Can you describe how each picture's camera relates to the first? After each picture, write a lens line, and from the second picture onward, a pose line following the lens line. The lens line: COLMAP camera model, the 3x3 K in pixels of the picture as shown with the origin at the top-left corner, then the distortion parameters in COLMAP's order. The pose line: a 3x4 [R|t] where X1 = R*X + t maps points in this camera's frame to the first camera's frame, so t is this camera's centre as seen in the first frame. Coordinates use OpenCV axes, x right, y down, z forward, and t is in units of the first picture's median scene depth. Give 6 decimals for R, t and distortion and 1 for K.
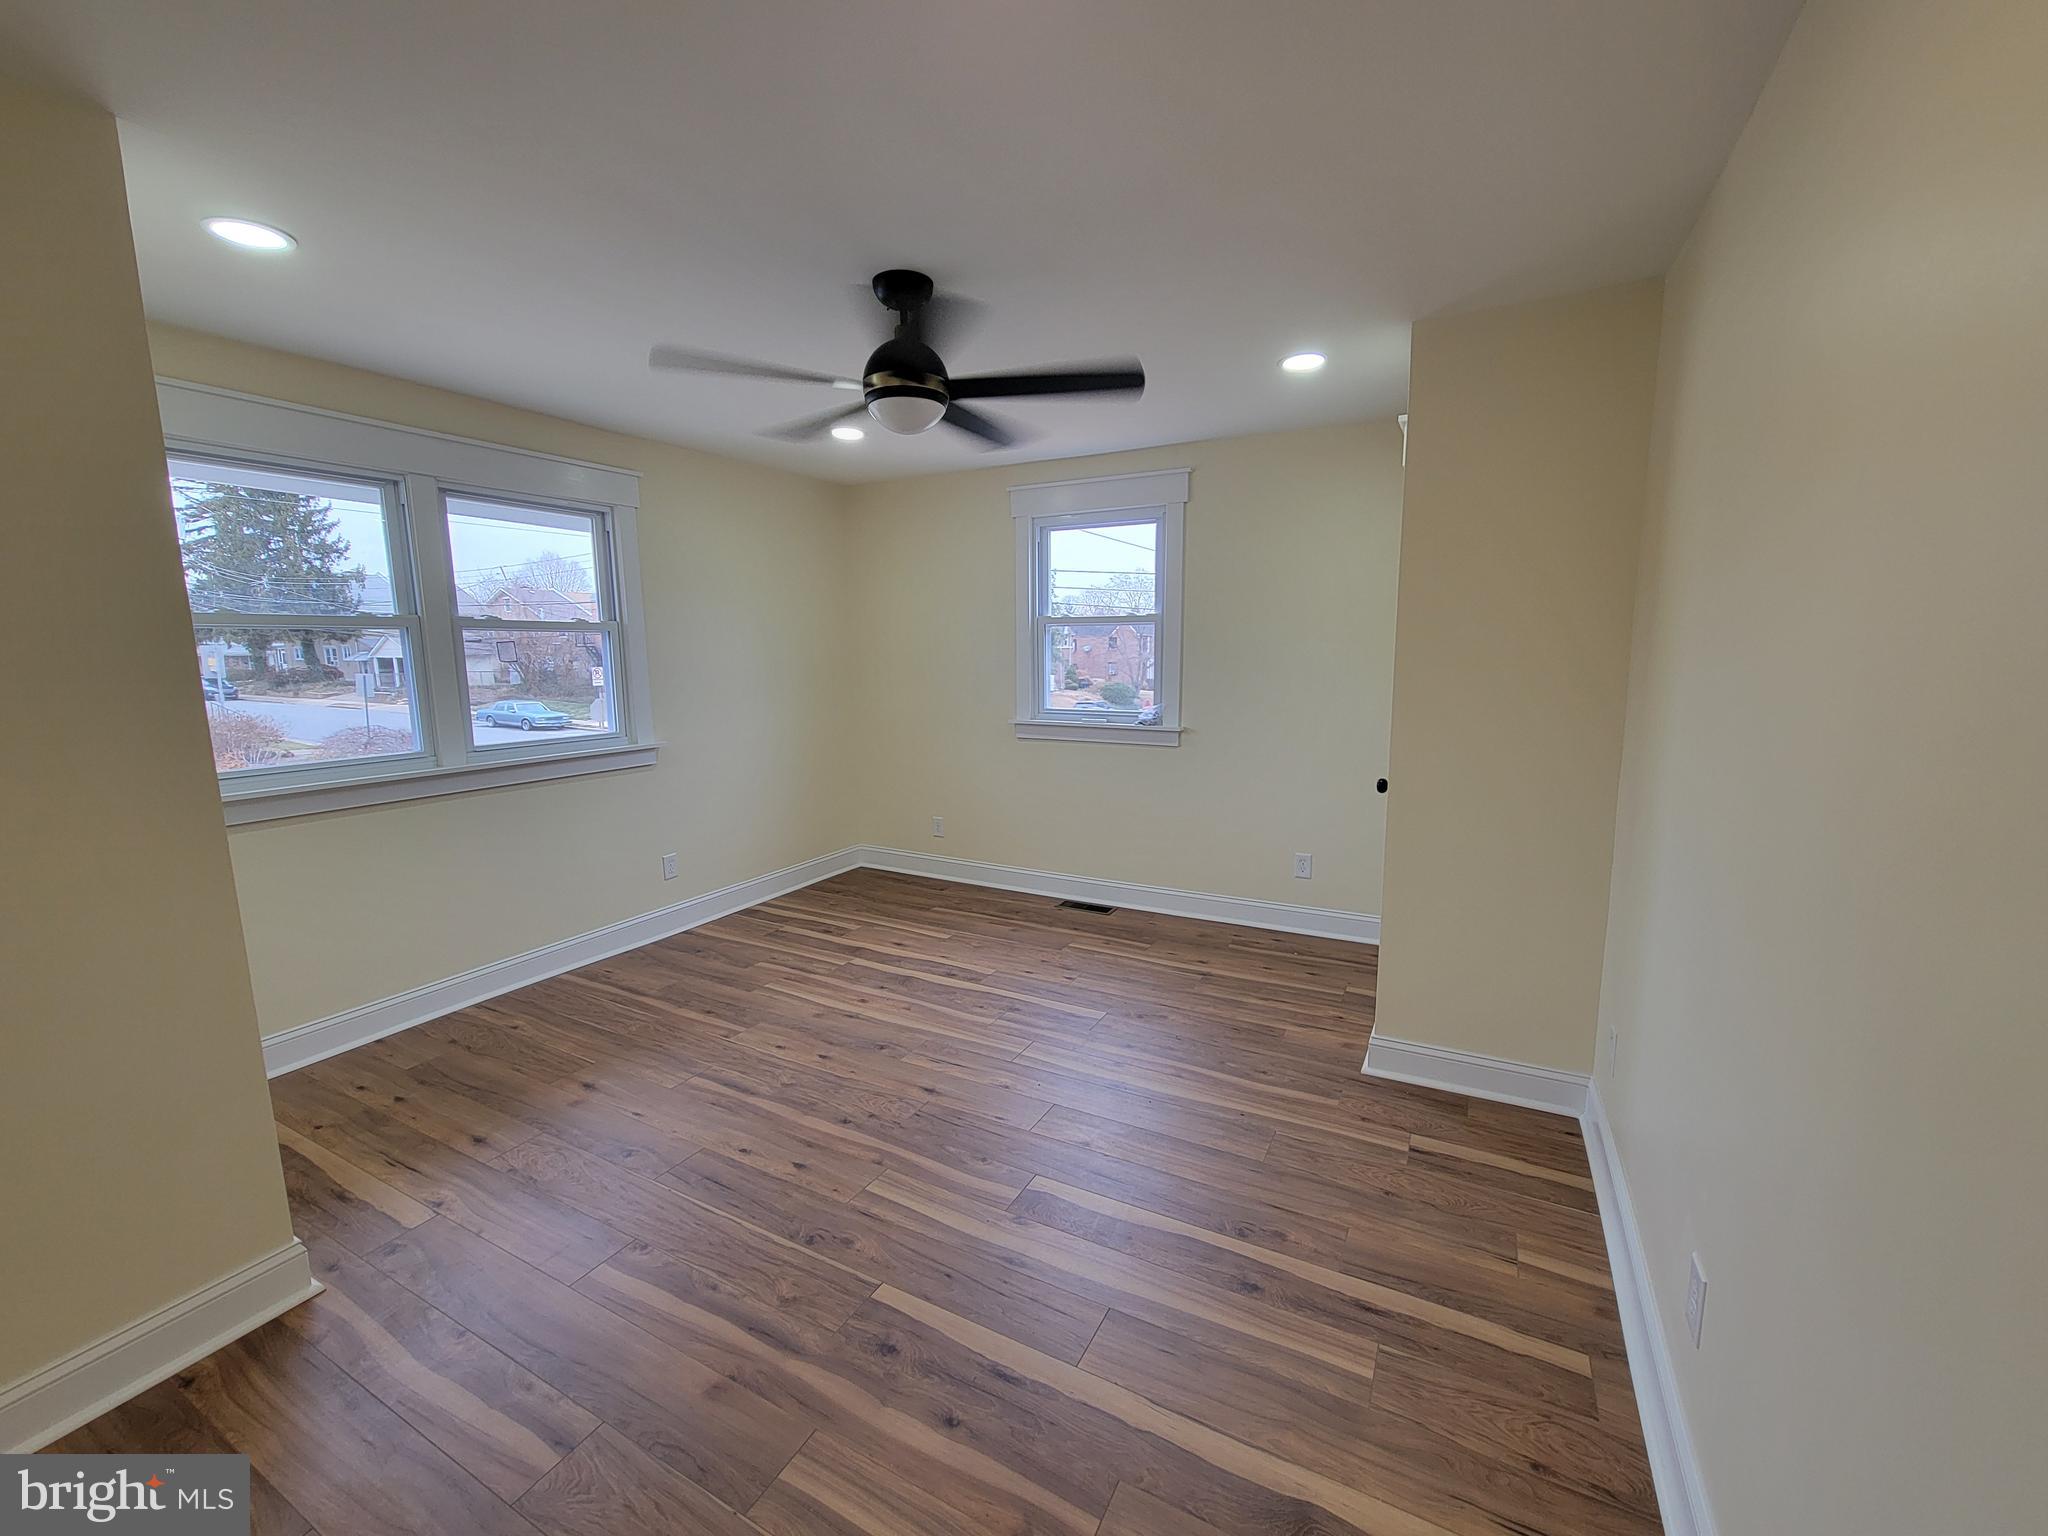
lens RADIAL K [[834.2, 0, 1024.0], [0, 834.2, 768.0], [0, 0, 1]] dist [0.000976, -0.000495]
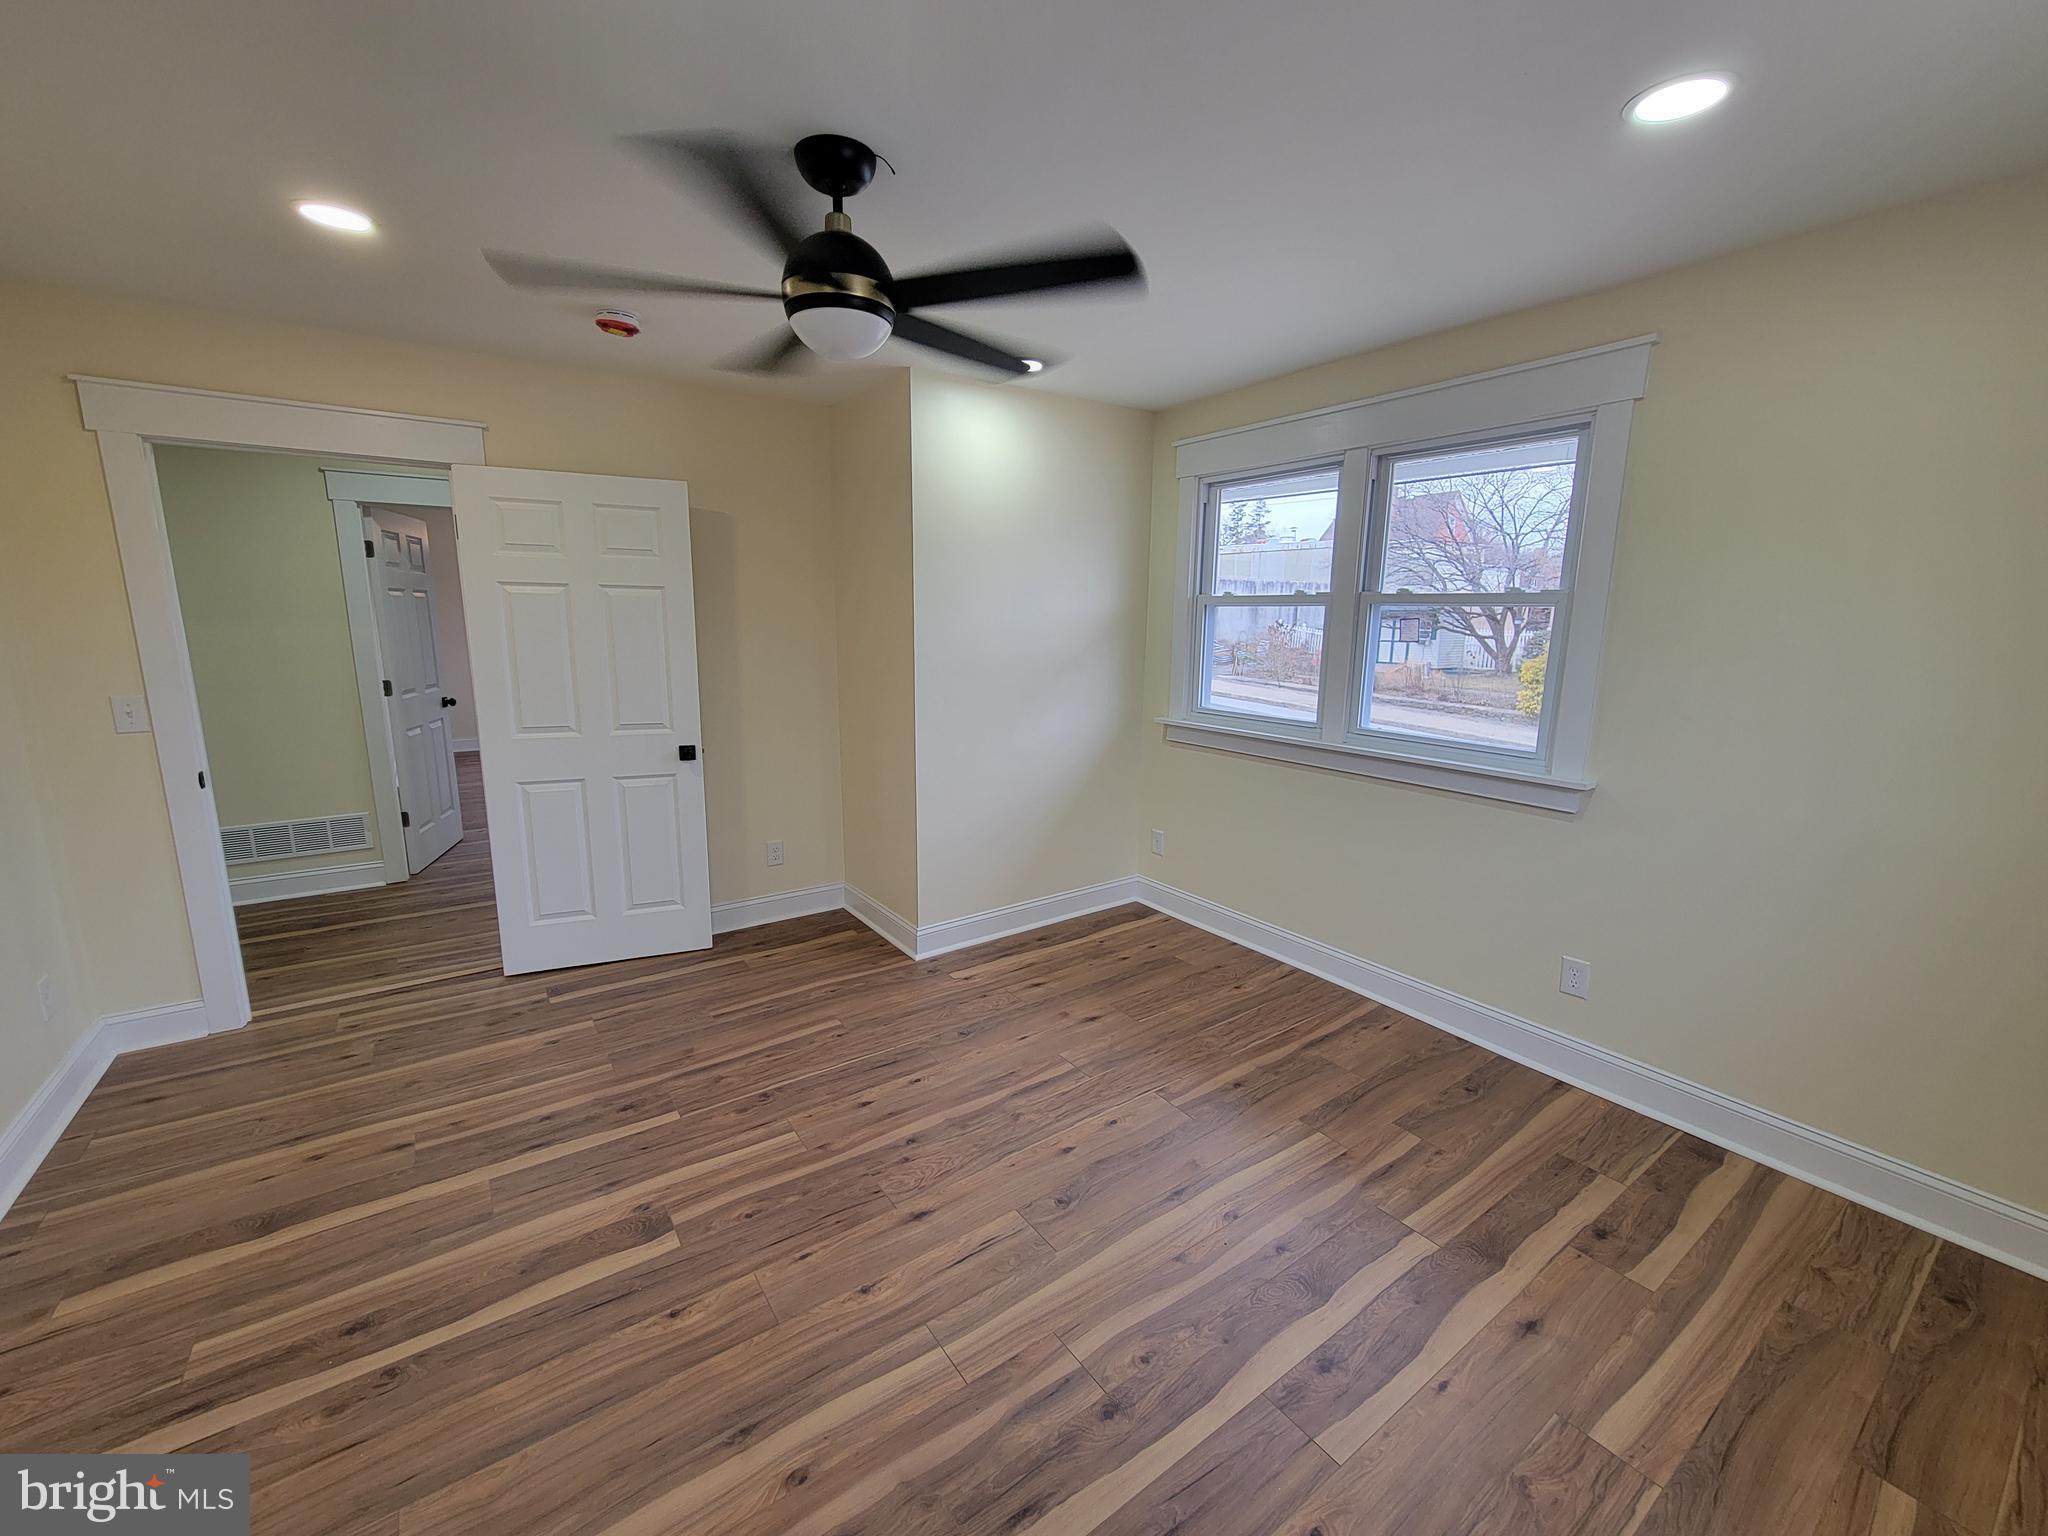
lens RADIAL K [[834.2, 0, 1024.0], [0, 834.2, 768.0], [0, 0, 1]] dist [0.000976, -0.000495]
pose [[-0.444665, 0.170391, -0.879341, 0.385672], [-0.133551, 0.958152, 0.253196, -0.183943], [0.885685, 0.230025, -0.403300, 1.117178]]
